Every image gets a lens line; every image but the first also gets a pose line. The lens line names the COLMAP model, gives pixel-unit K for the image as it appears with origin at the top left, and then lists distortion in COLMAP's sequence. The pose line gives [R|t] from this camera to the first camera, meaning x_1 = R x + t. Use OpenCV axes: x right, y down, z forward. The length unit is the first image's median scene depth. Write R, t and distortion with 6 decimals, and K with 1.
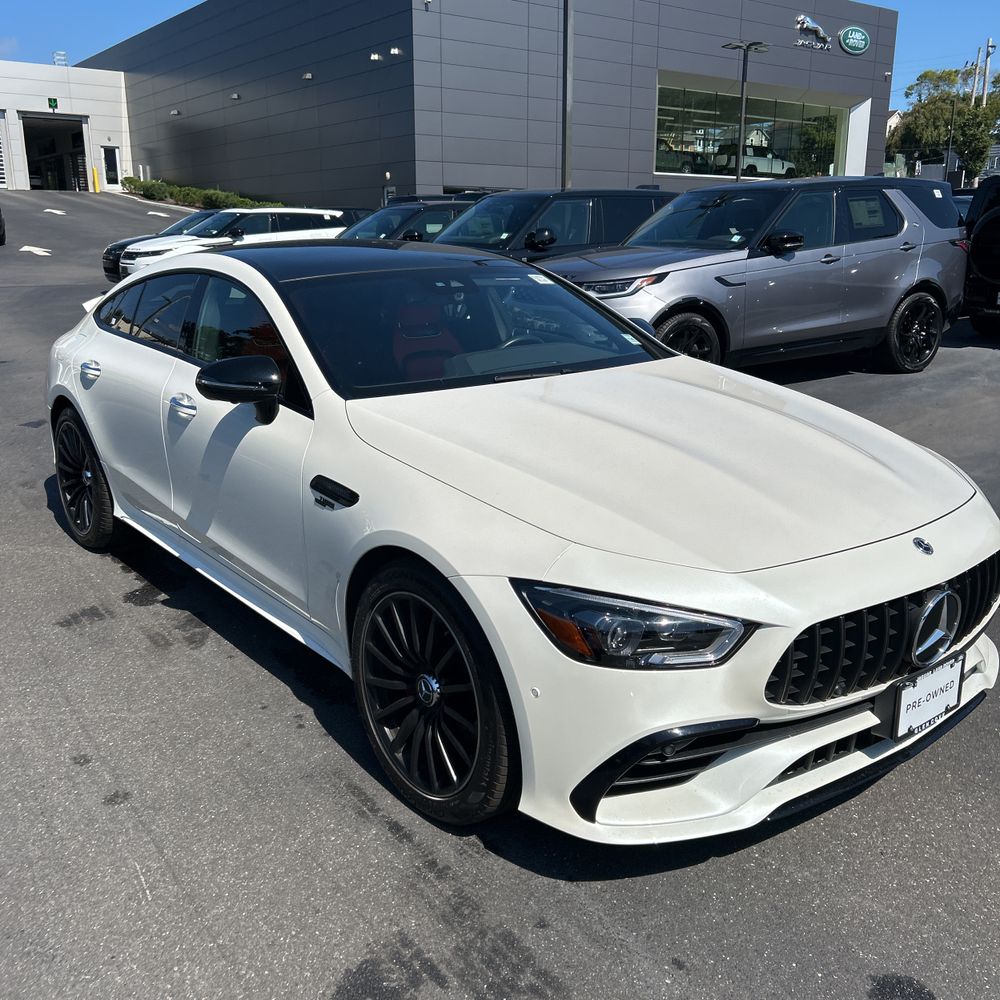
lens RADIAL K [[1025.3, 0, 511.3], [0, 1025.3, 501.4], [0, 0, 1]] dist [0.010832, 0.004652]
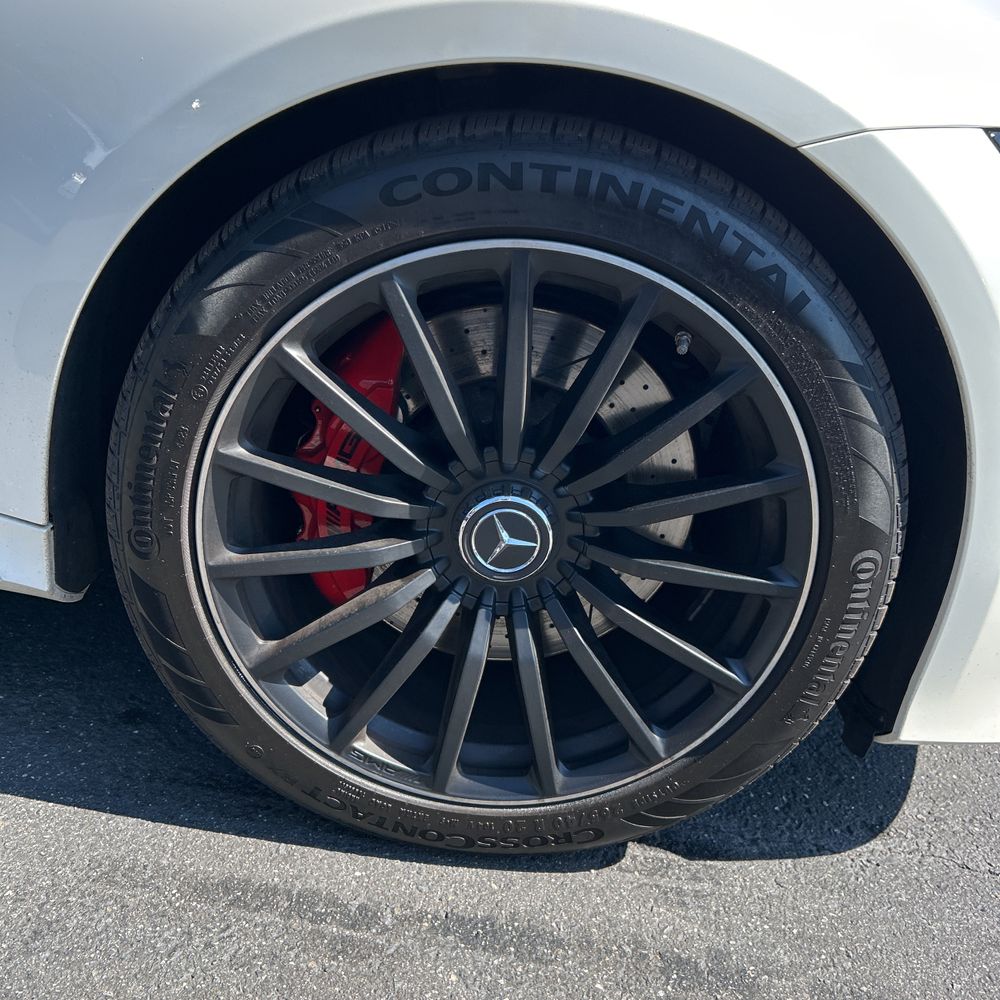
lens RADIAL K [[1013.8, 0, 498.8], [0, 1013.8, 469.7], [0, 0, 1]] dist [0.084619, -0.155707]
pose [[0.629131, -0.208014, 0.748949, -0.103229], [0.062317, 0.973923, 0.218151, 0.026602], [-0.774797, -0.090573, 0.625688, 0.241007]]
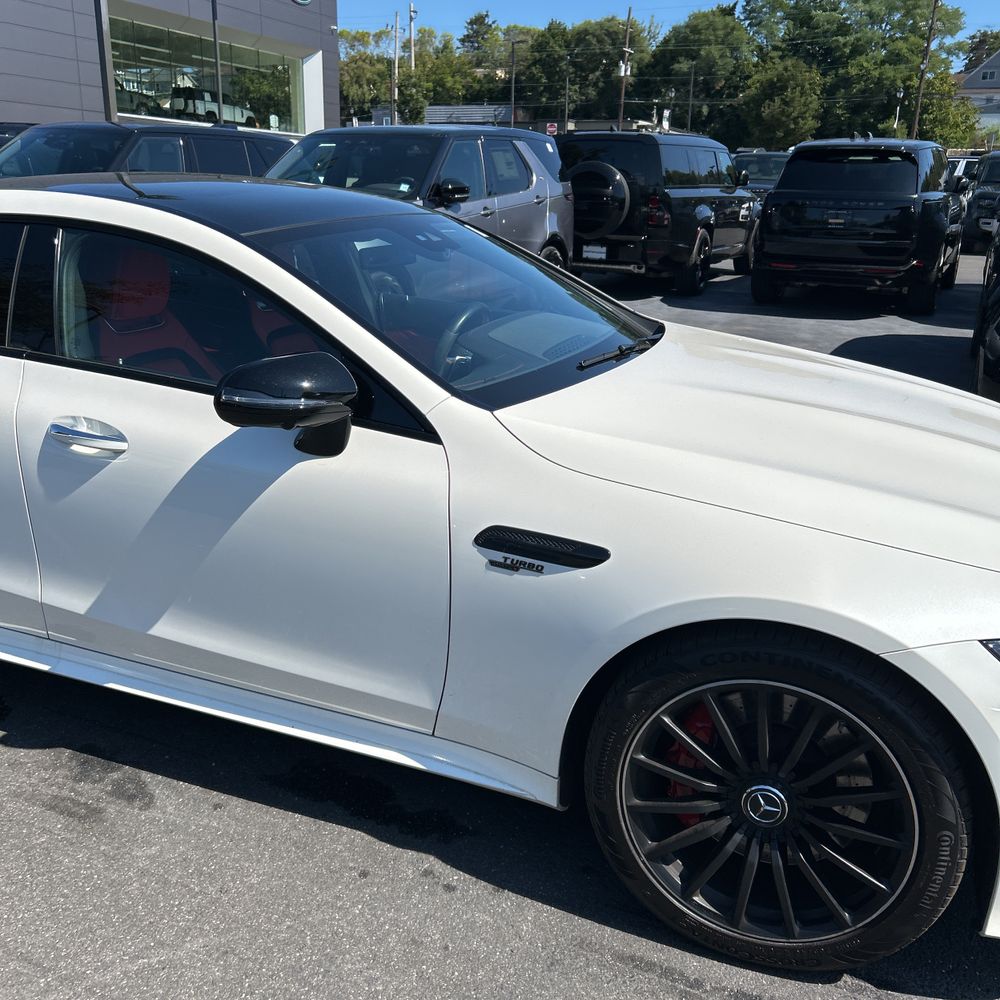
lens RADIAL K [[1025.3, 0, 511.3], [0, 1025.3, 501.4], [0, 0, 1]] dist [0.010832, 0.004652]
pose [[0.865439, -0.126713, 0.484726, -0.172405], [0.105611, 0.991889, 0.070731, -0.030249], [-0.489757, -0.010021, 0.871801, 0.139310]]
